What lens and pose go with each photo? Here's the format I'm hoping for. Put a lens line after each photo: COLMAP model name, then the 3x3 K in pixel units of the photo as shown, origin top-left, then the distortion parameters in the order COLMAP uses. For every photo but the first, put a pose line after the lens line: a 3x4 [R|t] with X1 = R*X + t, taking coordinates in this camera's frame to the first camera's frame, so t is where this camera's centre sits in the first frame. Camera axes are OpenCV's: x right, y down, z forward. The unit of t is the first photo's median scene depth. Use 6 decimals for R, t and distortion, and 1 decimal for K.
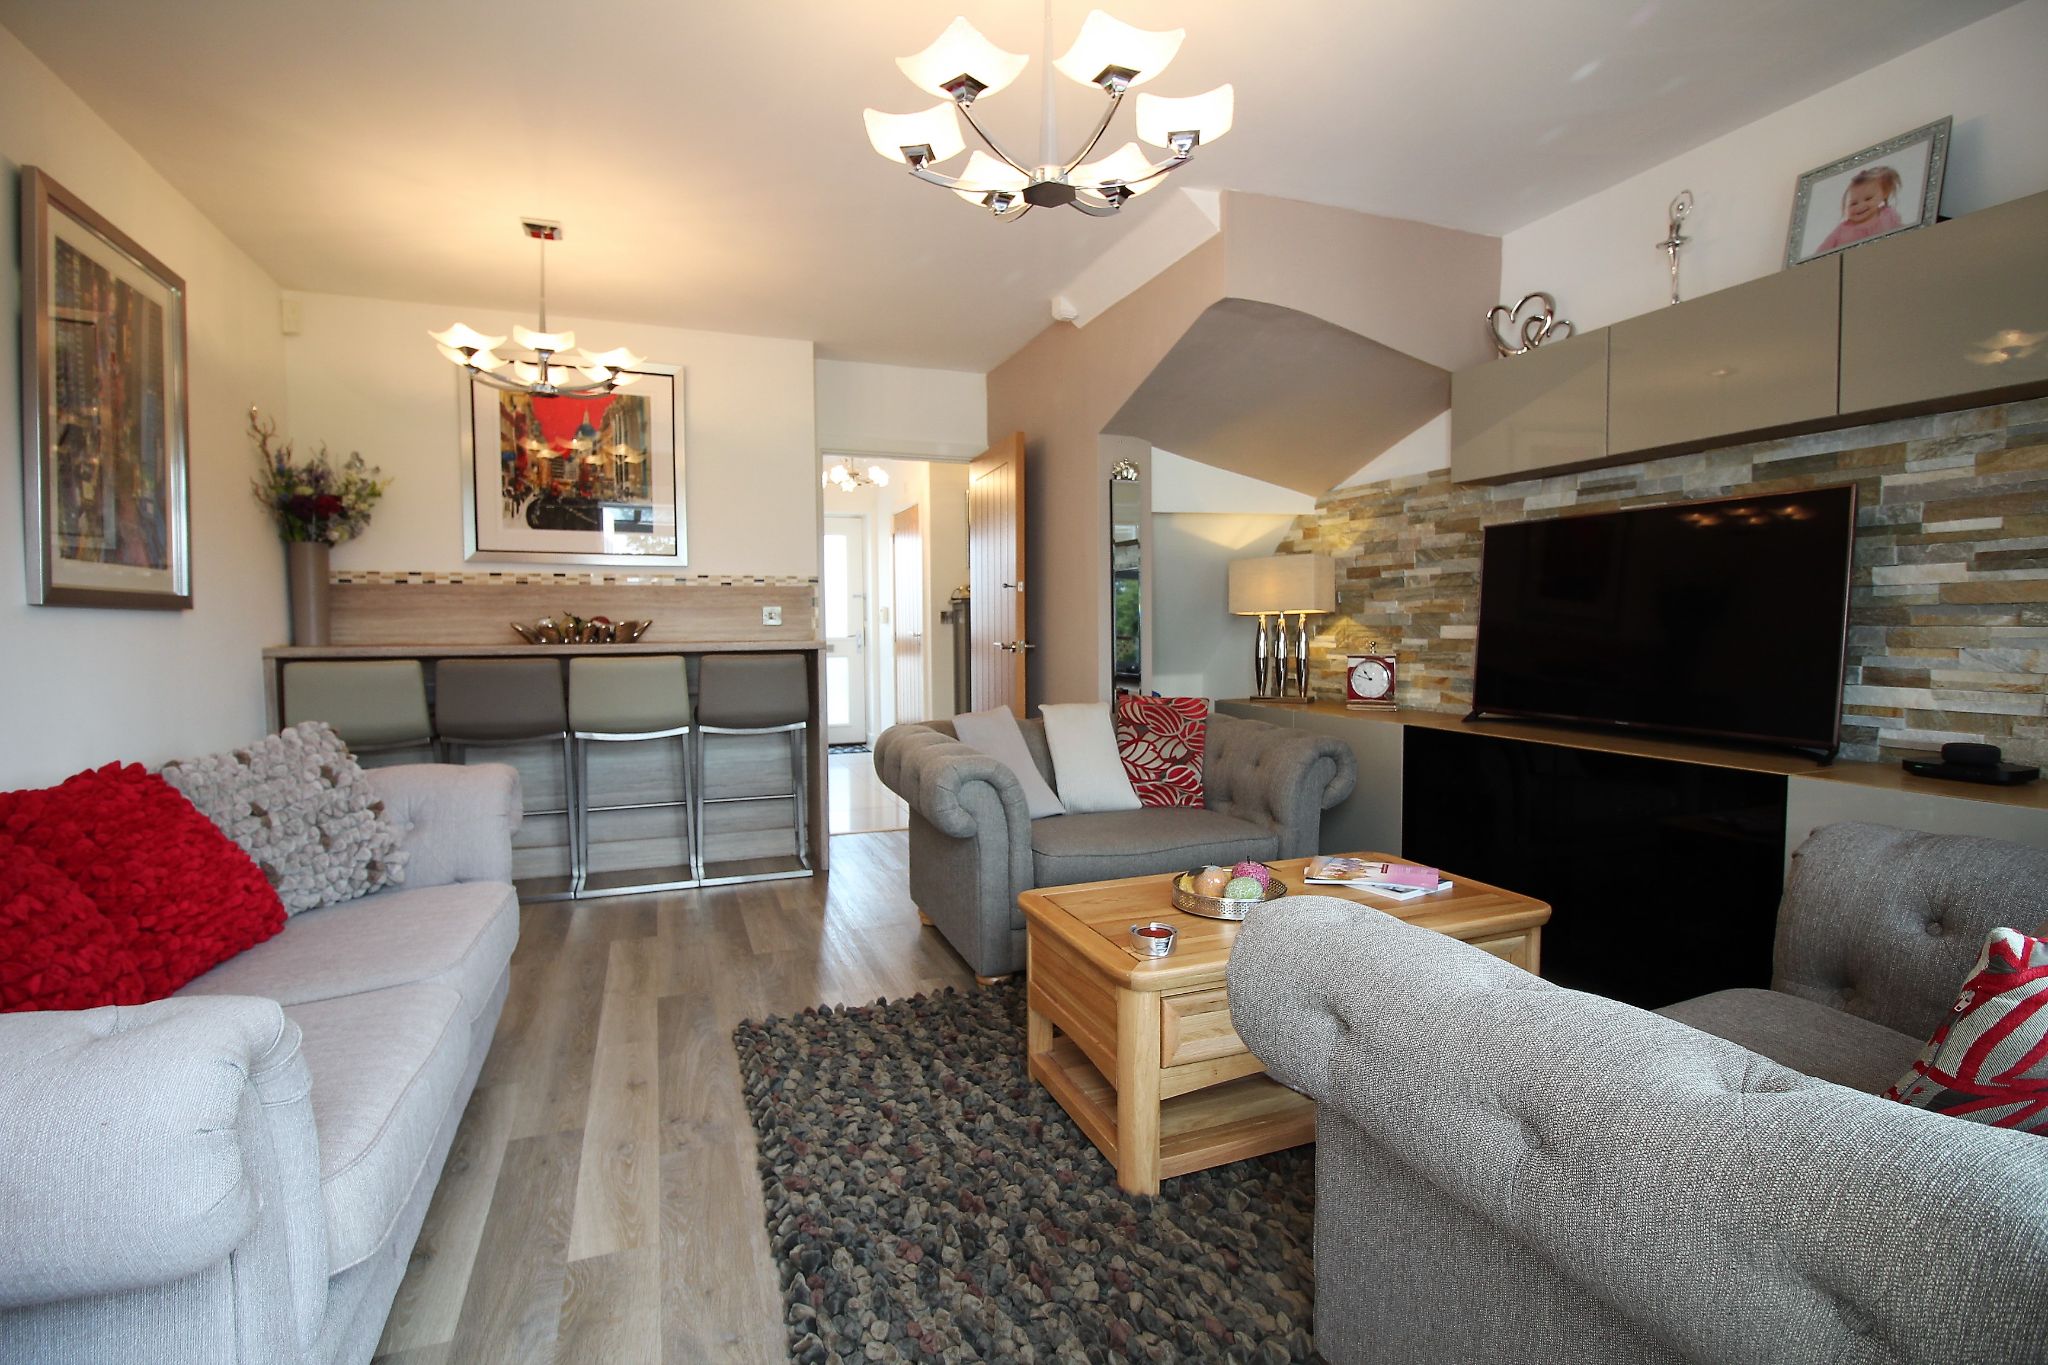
lens RADIAL K [[960.2, 0, 1024.0], [0, 960.2, 682.5], [0, 0, 1]] dist [-0.002977, -0.000973]
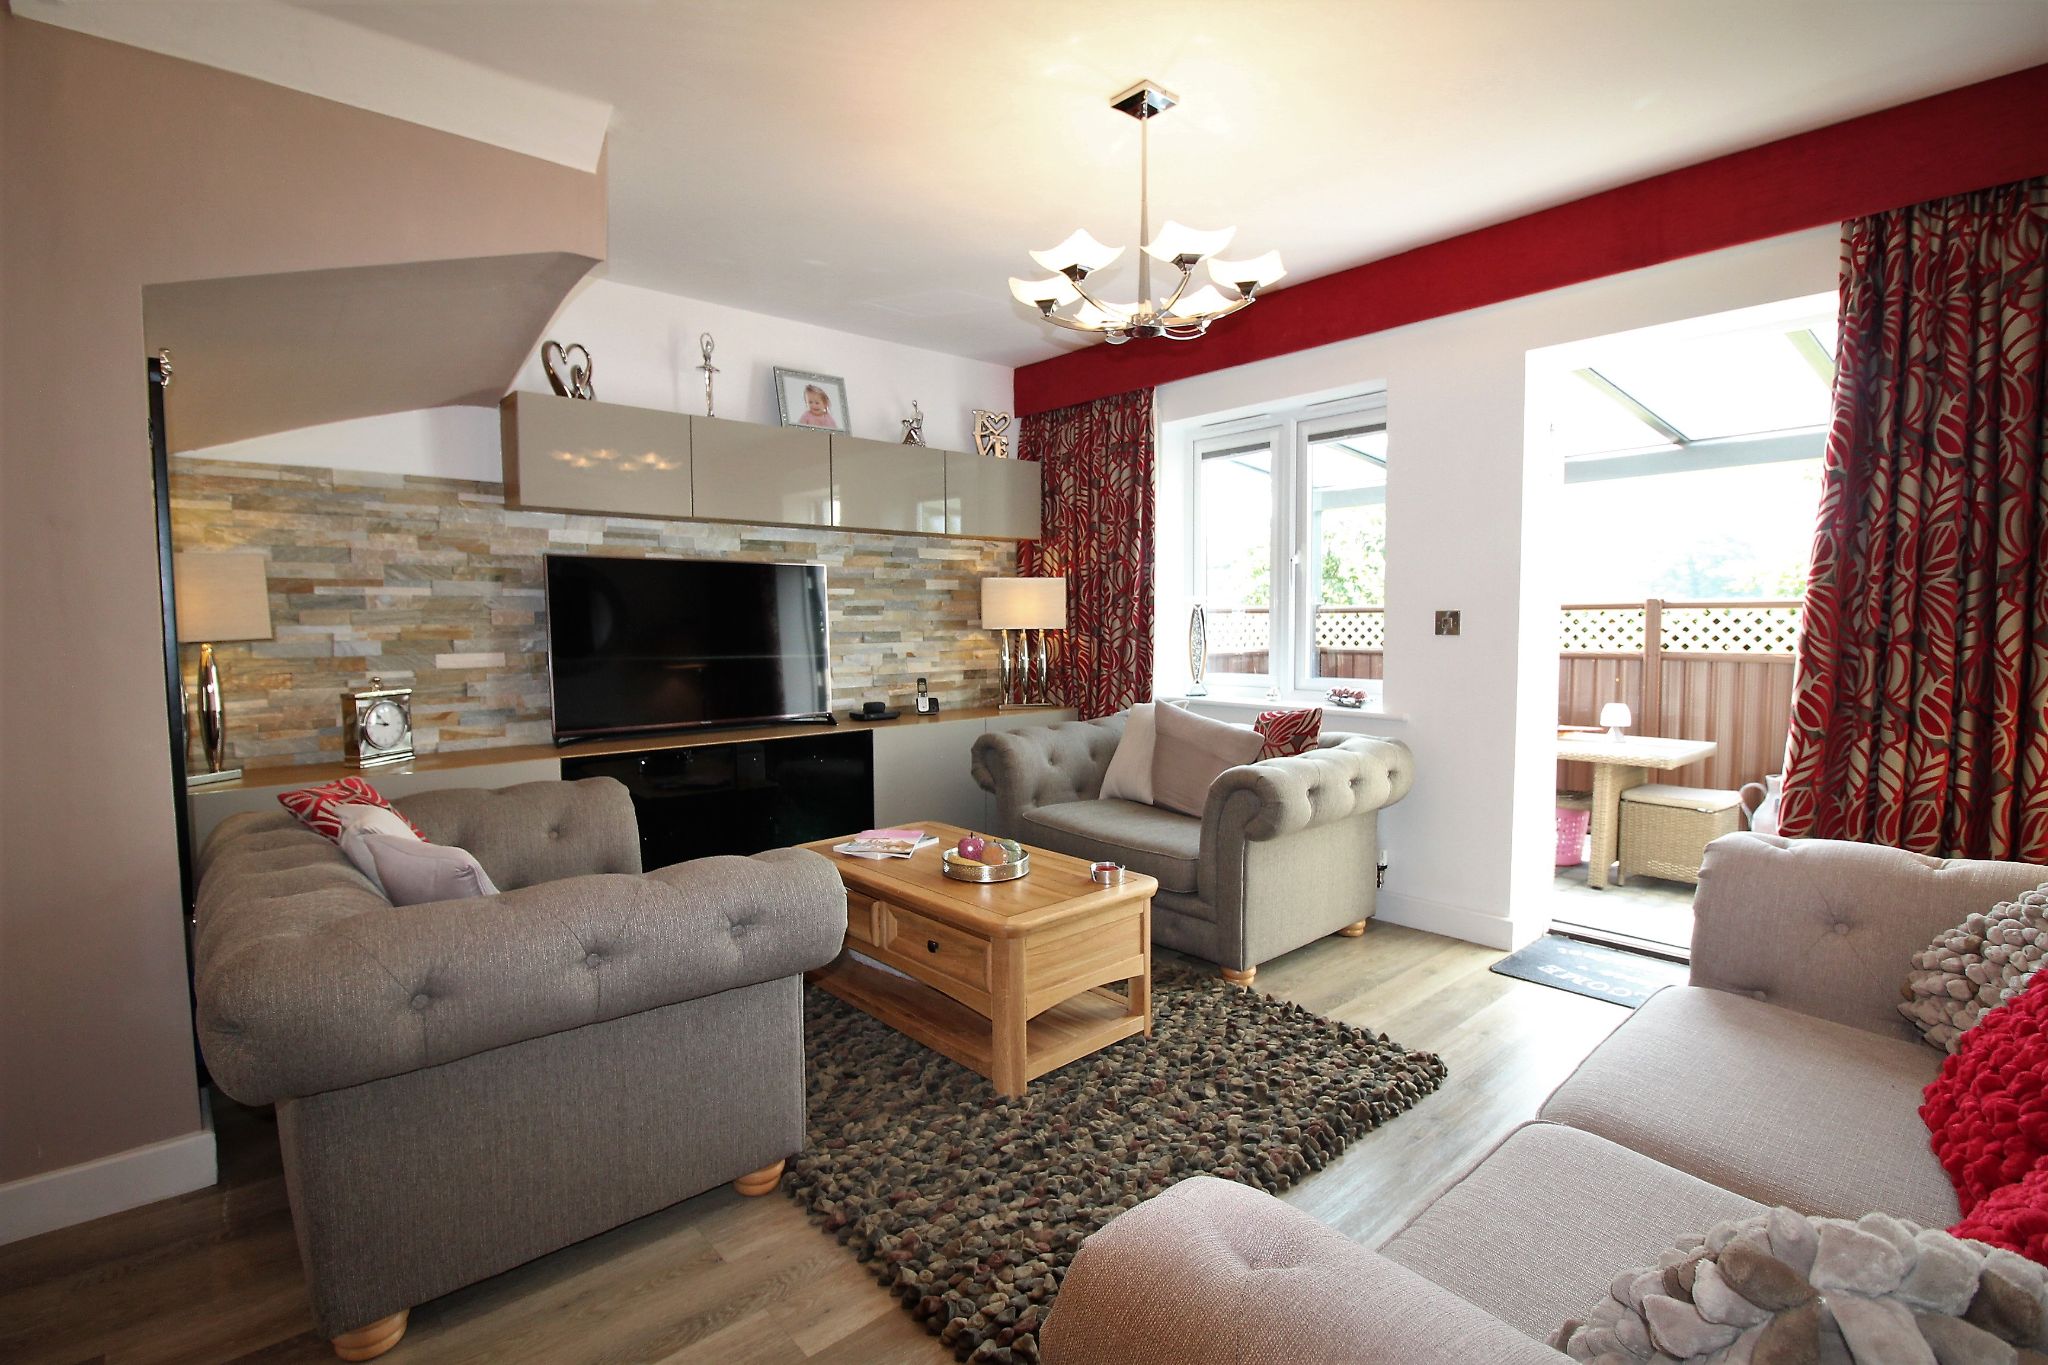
lens RADIAL K [[960.2, 0, 1024.0], [0, 960.2, 682.5], [0, 0, 1]] dist [-0.002977, -0.000973]
pose [[-0.343544, -0.053945, 0.937586, -0.657829], [0.066869, 0.994410, 0.081716, -0.079110], [-0.936753, 0.090768, -0.338016, 0.904514]]
